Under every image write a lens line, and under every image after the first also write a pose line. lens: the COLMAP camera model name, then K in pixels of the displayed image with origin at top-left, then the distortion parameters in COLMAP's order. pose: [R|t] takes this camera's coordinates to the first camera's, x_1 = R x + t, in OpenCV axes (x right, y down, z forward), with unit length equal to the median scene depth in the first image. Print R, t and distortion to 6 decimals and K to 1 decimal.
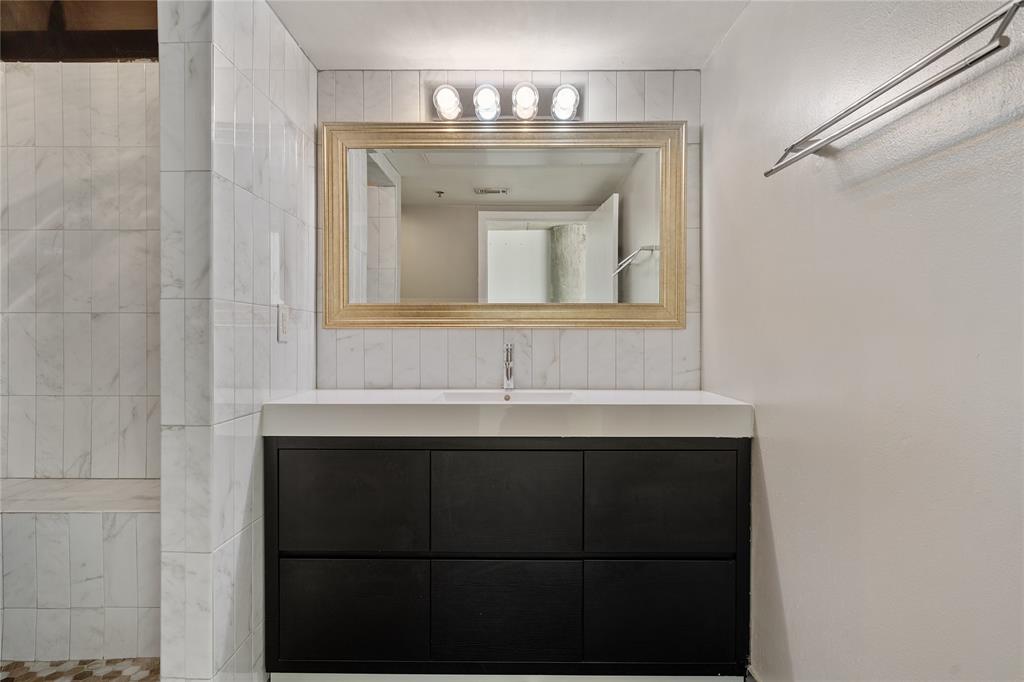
lens RADIAL K [[549.2, 0, 507.9], [0, 549.2, 343.1], [0, 0, 1]] dist [-0.002606, 0.001355]
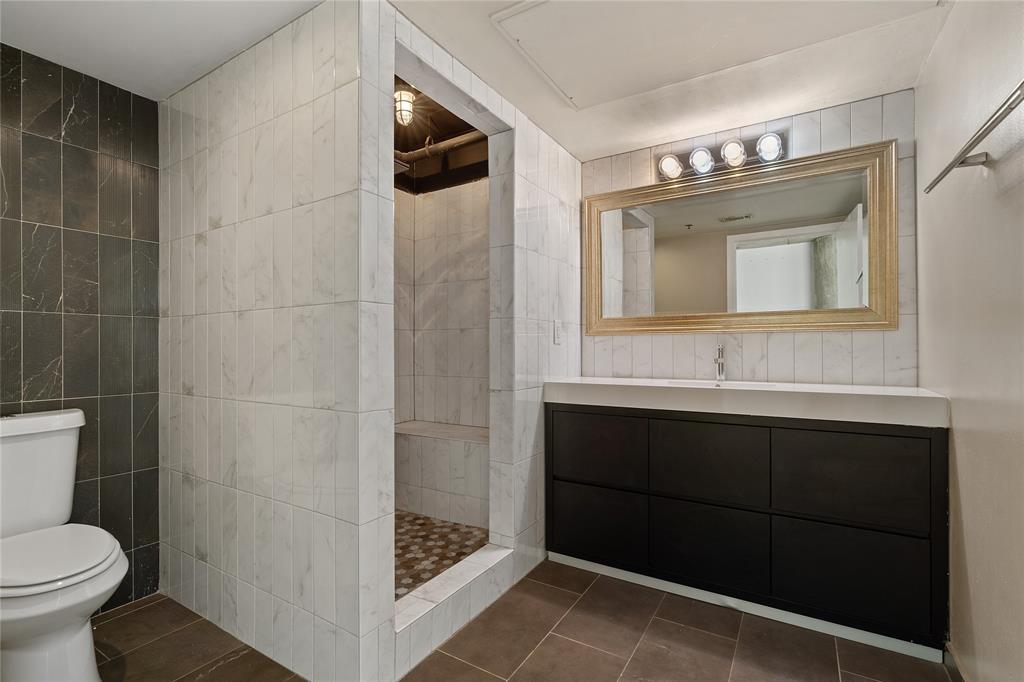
lens RADIAL K [[464.6, 0, 512.8], [0, 464.6, 345.7], [0, 0, 1]] dist [-0.002783, 0.000860]
pose [[0.855853, -0.006267, -0.517181, 0.144252], [-0.001166, 0.999901, -0.014045, 0.018923], [0.517217, 0.012623, 0.855761, -0.172157]]
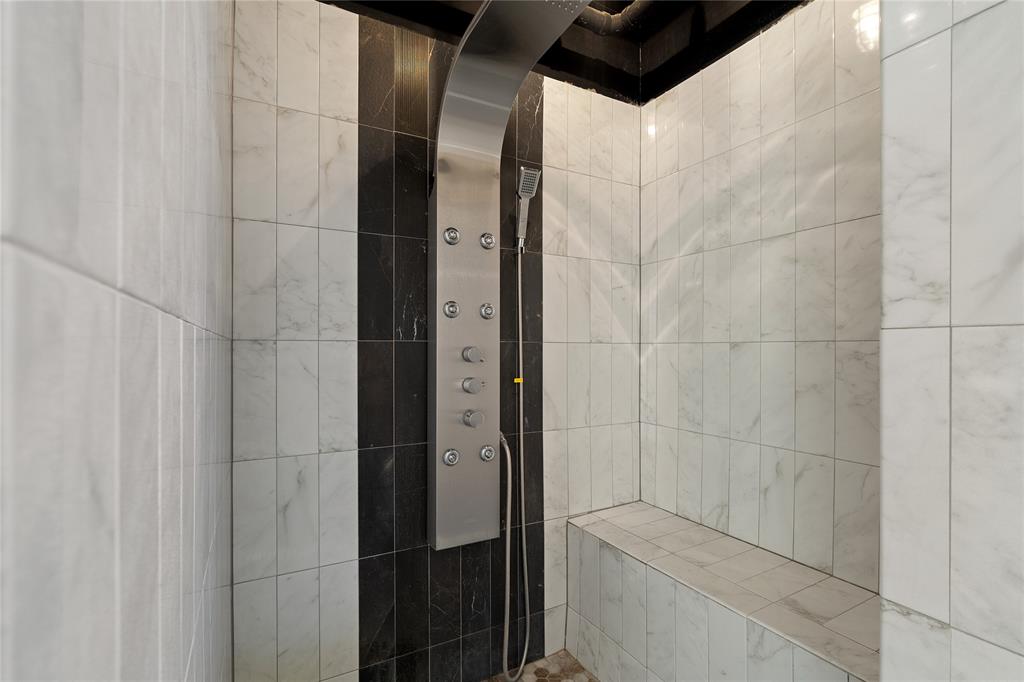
lens RADIAL K [[473.0, 0, 511.1], [0, 473.0, 348.7], [0, 0, 1]] dist [-0.002912, -0.000122]
pose [[0.489599, -0.001931, -0.871945, -0.289759], [-0.007515, 0.999951, -0.006434, -0.039060], [0.871915, 0.009703, 0.489561, 0.348642]]
